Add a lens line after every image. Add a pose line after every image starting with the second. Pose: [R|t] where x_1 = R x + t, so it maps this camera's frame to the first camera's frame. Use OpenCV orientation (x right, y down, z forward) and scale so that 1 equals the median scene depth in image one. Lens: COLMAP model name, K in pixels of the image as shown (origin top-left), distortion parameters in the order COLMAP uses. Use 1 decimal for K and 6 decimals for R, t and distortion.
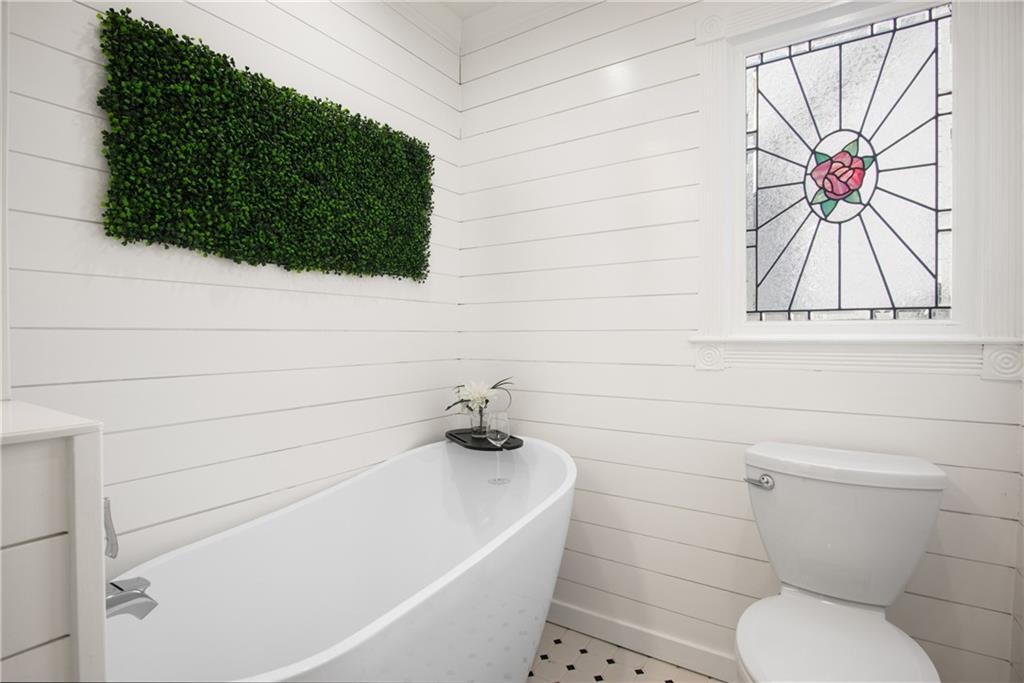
lens RADIAL K [[499.6, 0, 508.9], [0, 499.6, 344.7], [0, 0, 1]] dist [-0.002738, -0.001587]
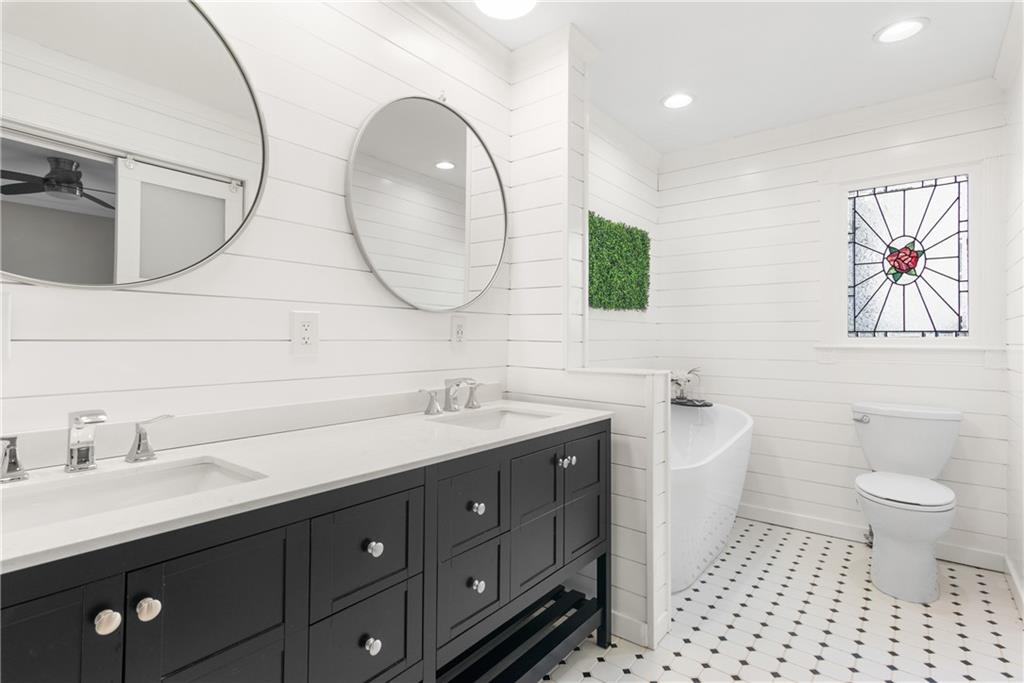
lens RADIAL K [[499.6, 0, 510.9], [0, 499.6, 333.0], [0, 0, 1]] dist [0.025509, 0.002029]
pose [[0.997360, 0.005506, -0.072412, -0.670907], [-0.007142, 0.999724, -0.022366, -0.011529], [0.072269, 0.022824, 0.997124, -1.006236]]
